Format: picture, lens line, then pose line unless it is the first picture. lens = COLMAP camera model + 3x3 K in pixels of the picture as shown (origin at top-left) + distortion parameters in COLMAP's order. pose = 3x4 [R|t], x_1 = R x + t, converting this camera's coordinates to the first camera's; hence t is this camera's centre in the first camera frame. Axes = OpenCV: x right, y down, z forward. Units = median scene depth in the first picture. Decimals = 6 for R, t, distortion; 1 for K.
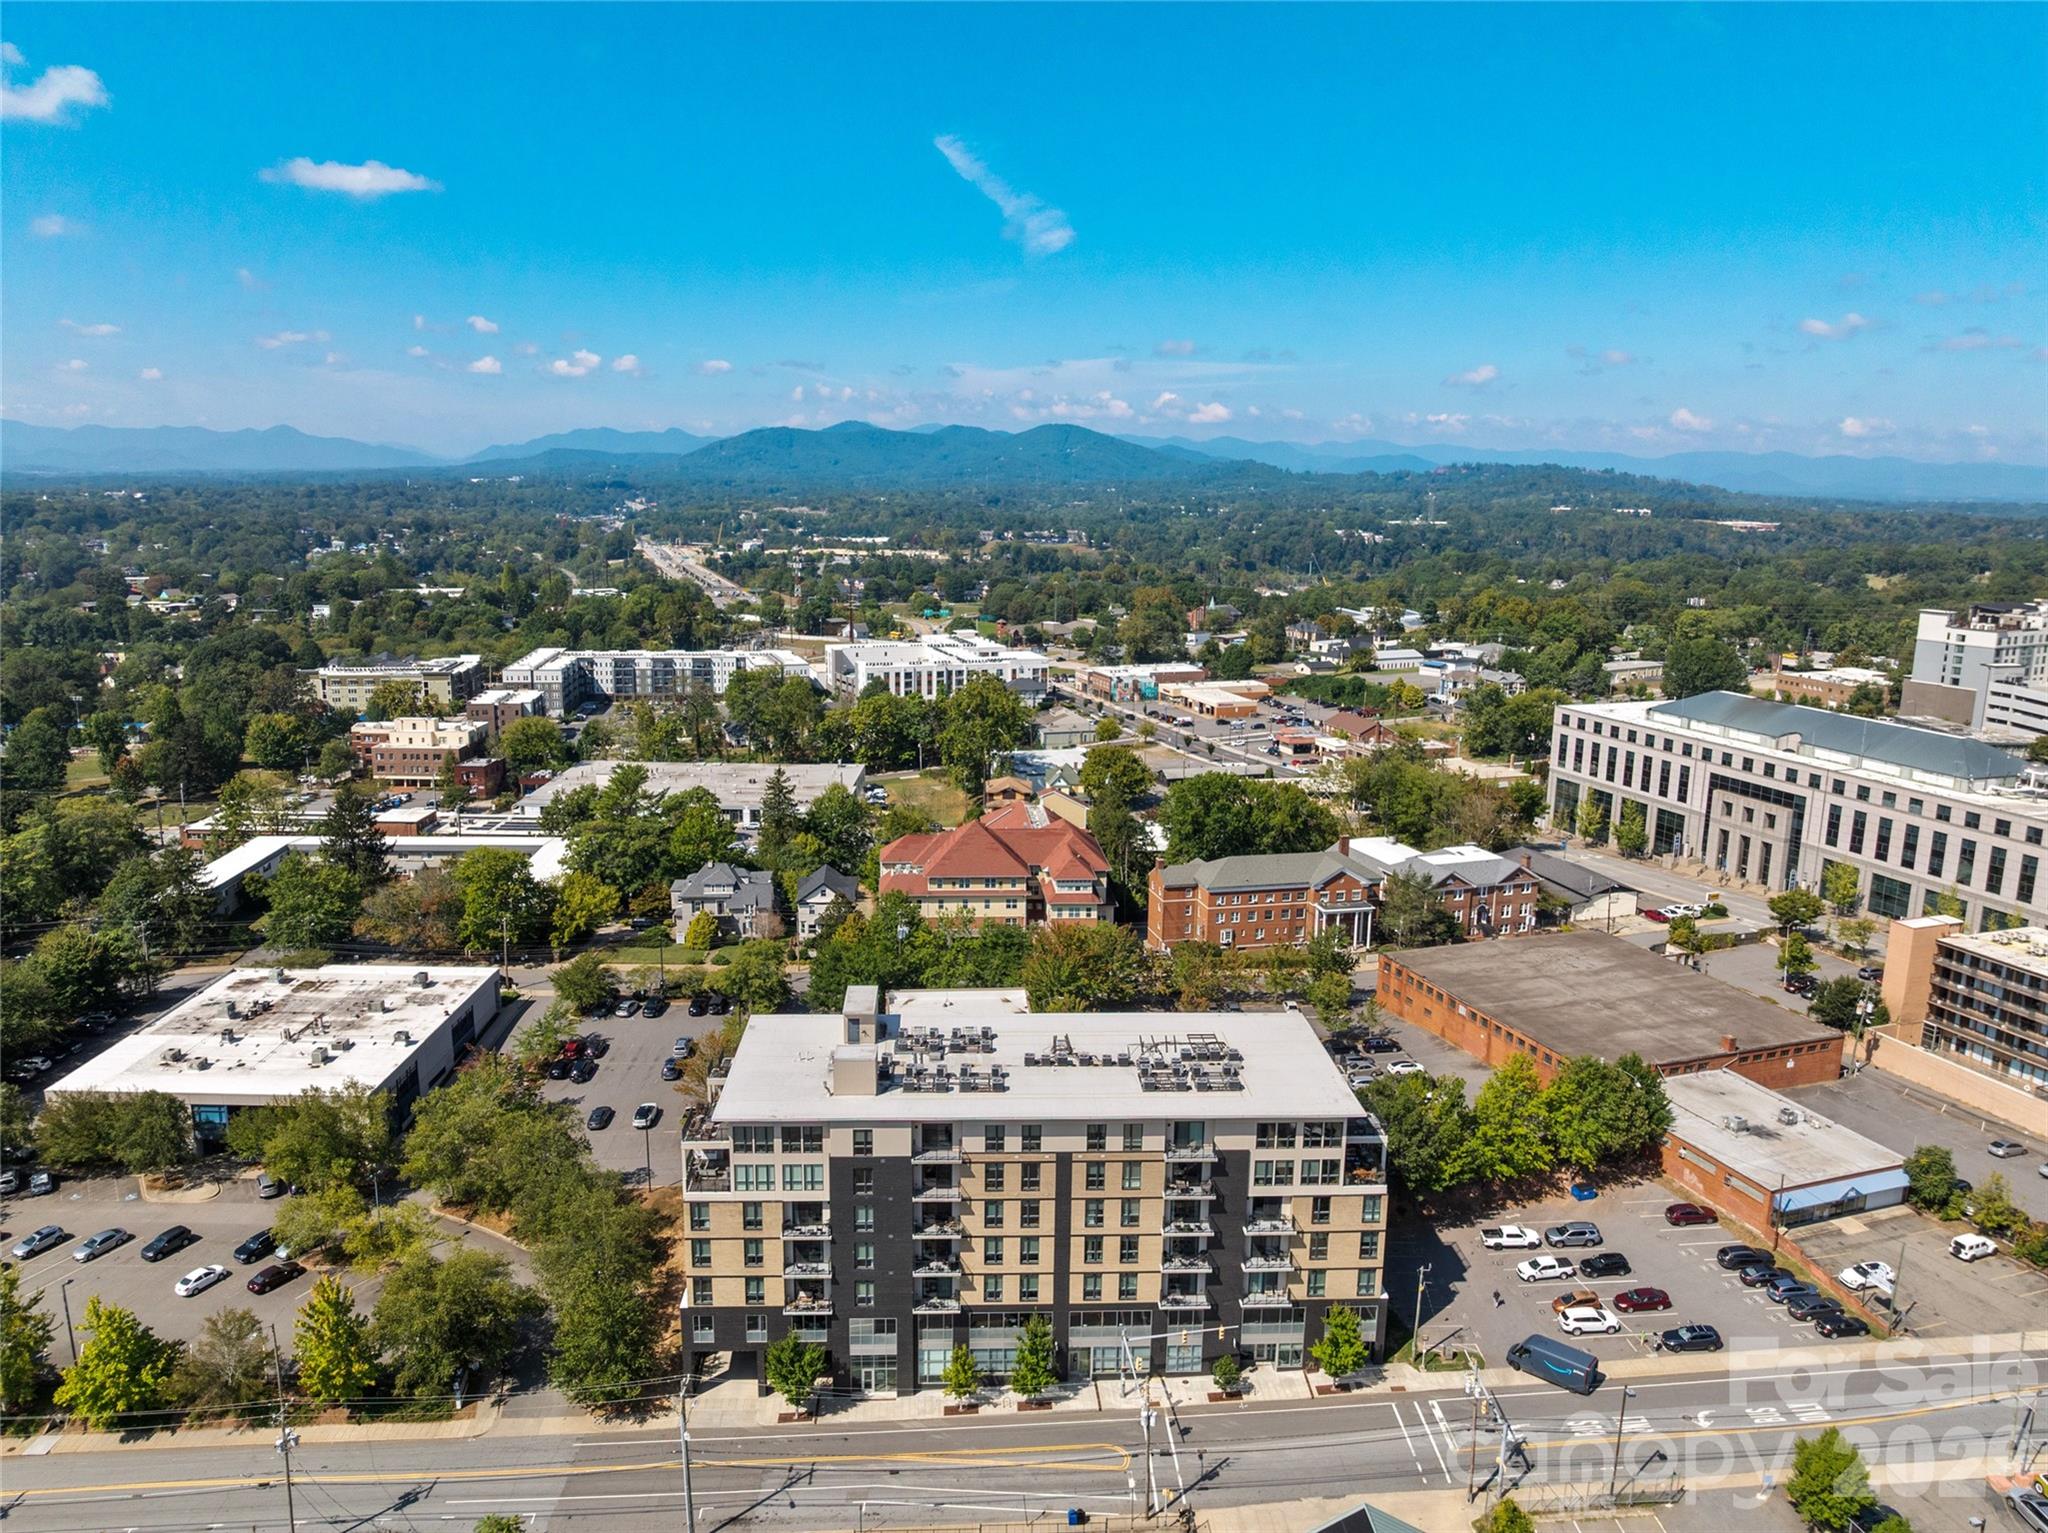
lens RADIAL K [[1439.0, 0, 1024.0], [0, 1439.0, 773.2], [0, 0, 1]] dist [-0.037844, 0.004267]
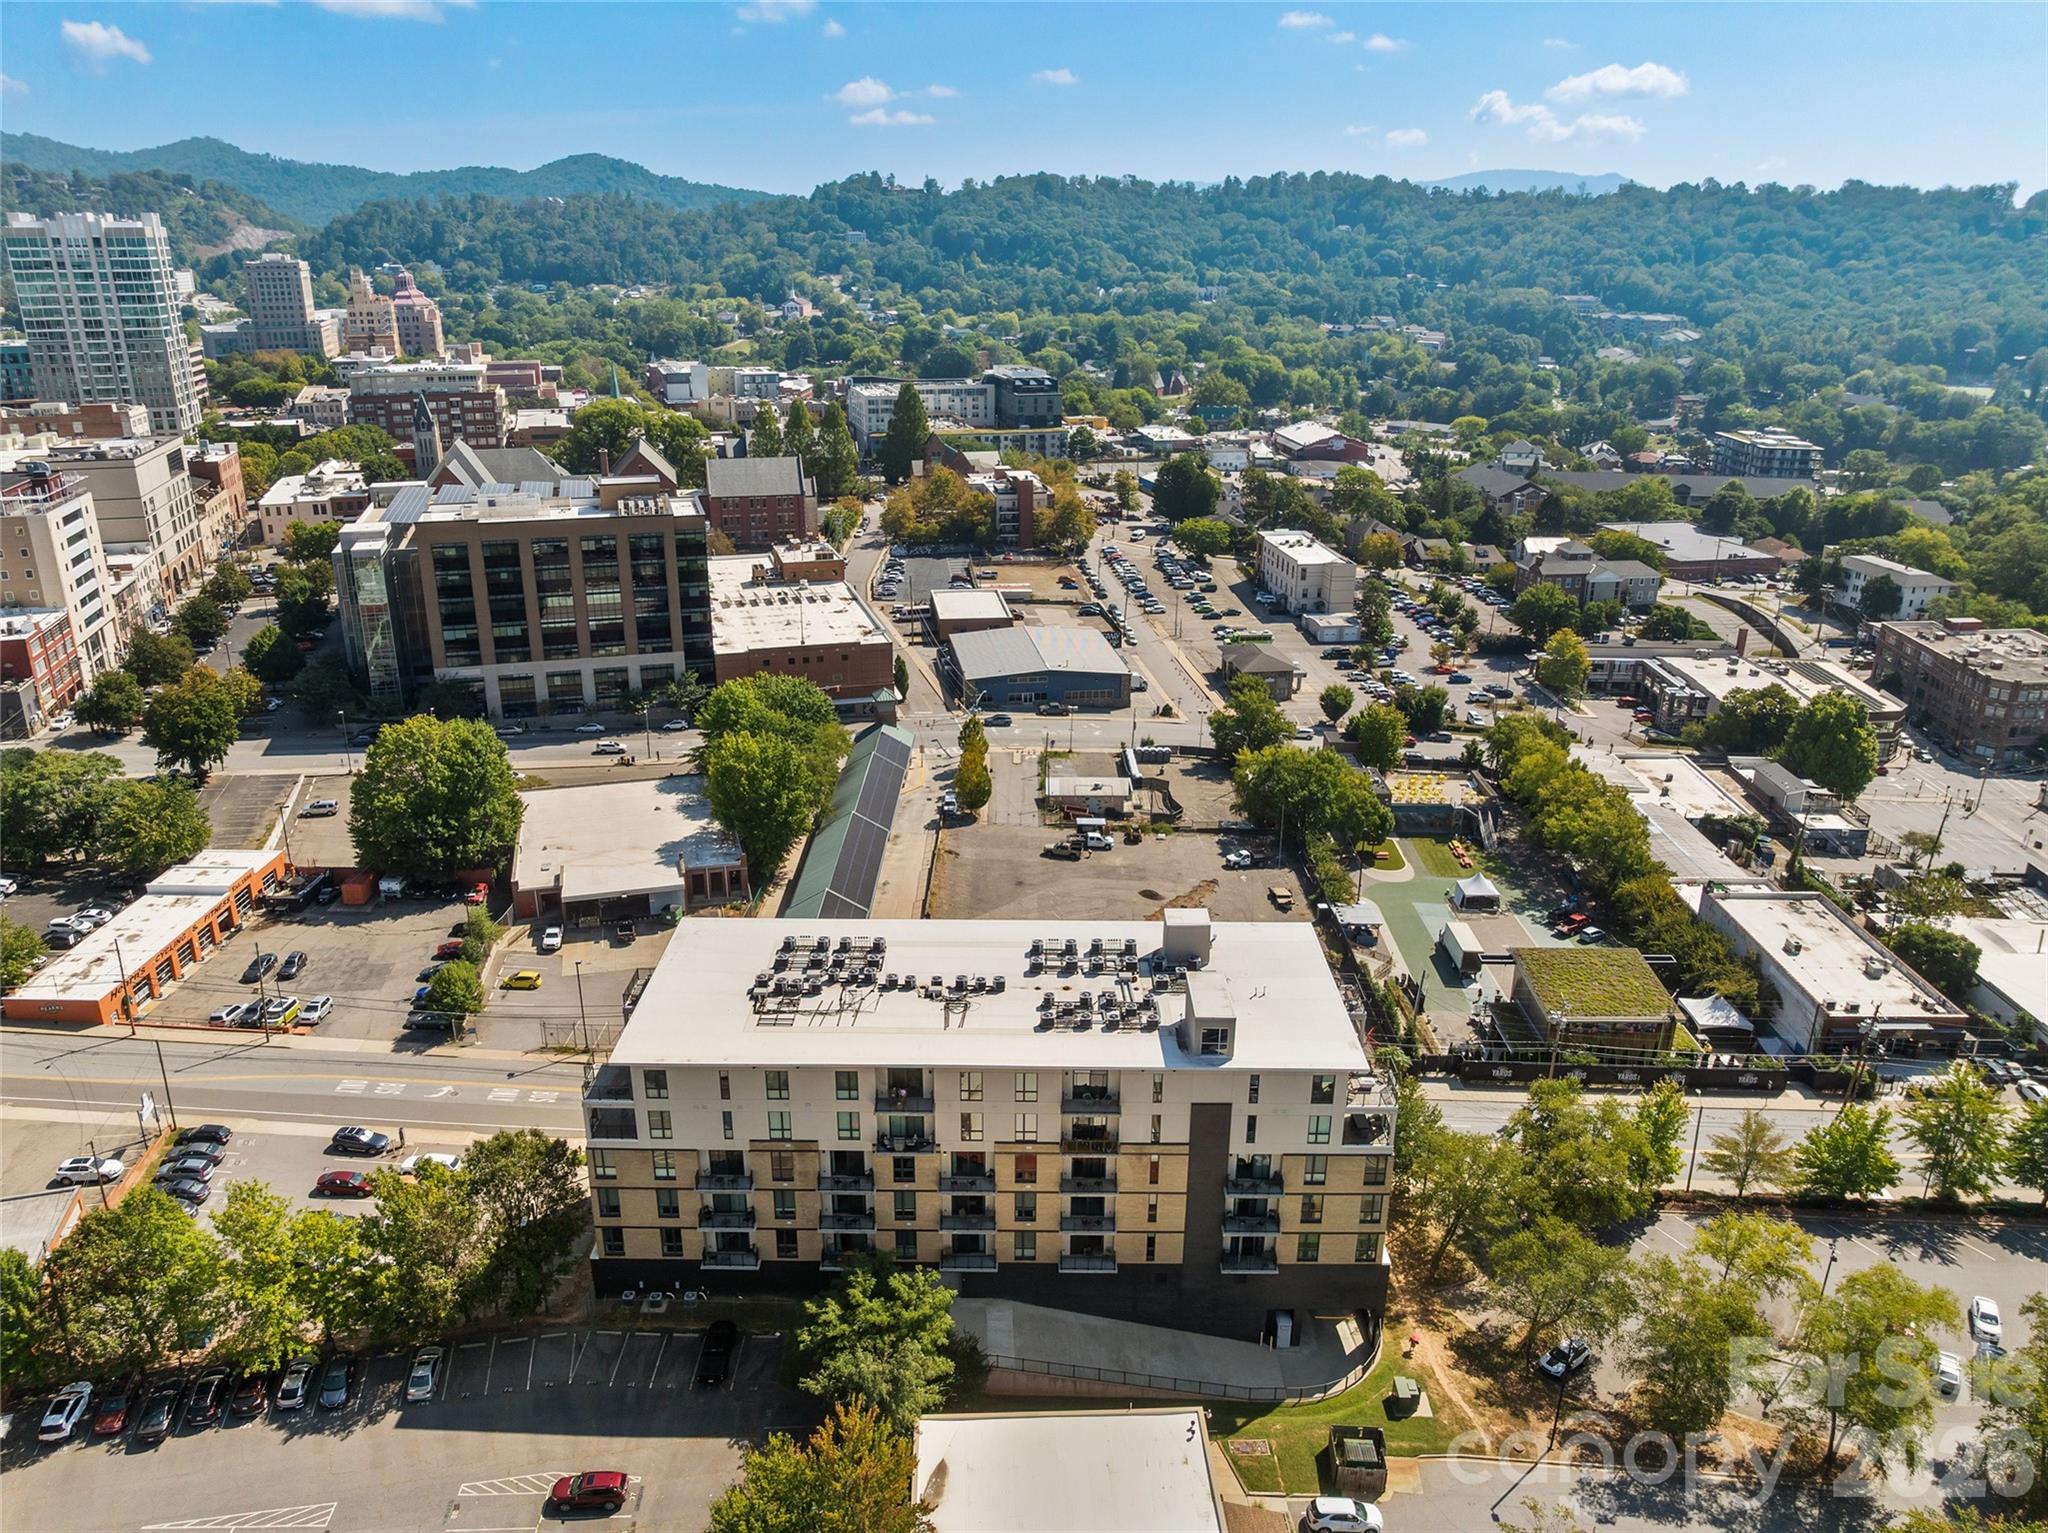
lens RADIAL K [[1439.0, 0, 1024.0], [0, 1439.0, 773.2], [0, 0, 1]] dist [-0.037844, 0.004267]
pose [[-0.998595, -0.037814, 0.037130, -0.018903], [-0.012025, 0.844019, 0.536178, -0.188863], [-0.051613, 0.534978, -0.843288, 0.837804]]
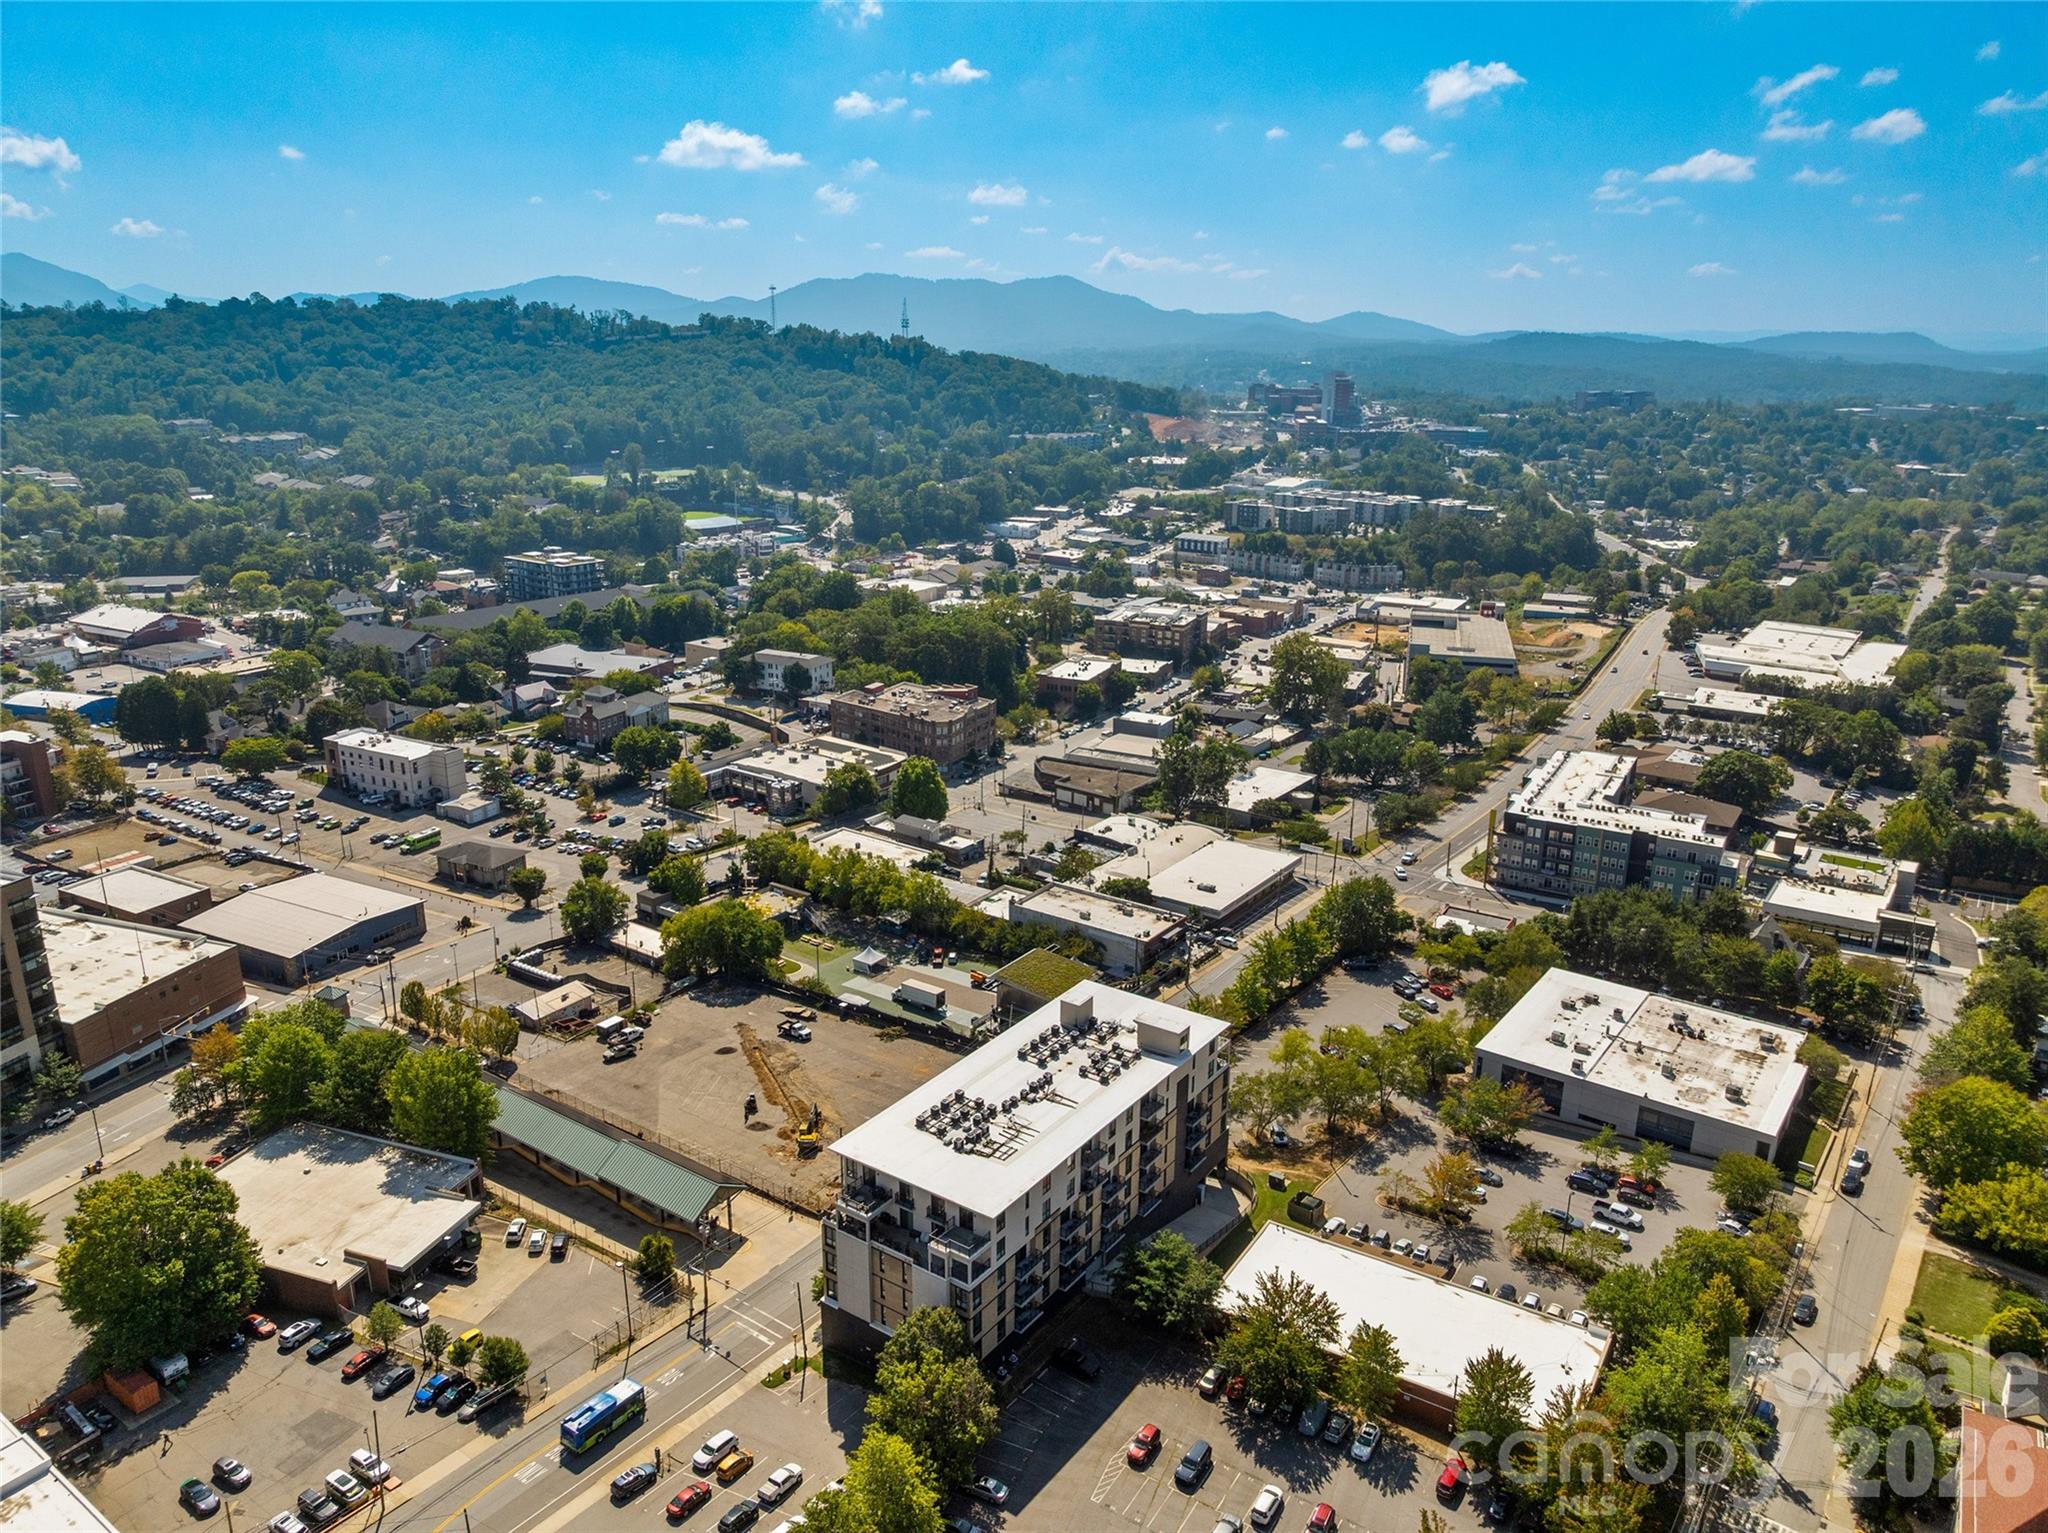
lens RADIAL K [[1439.0, 0, 1024.0], [0, 1439.0, 773.2], [0, 0, 1]] dist [-0.037844, 0.004267]
pose [[-0.609548, 0.216545, -0.762600, 0.502752], [-0.178831, 0.899614, 0.398390, -0.303336], [0.772315, 0.379214, -0.509633, 0.790233]]
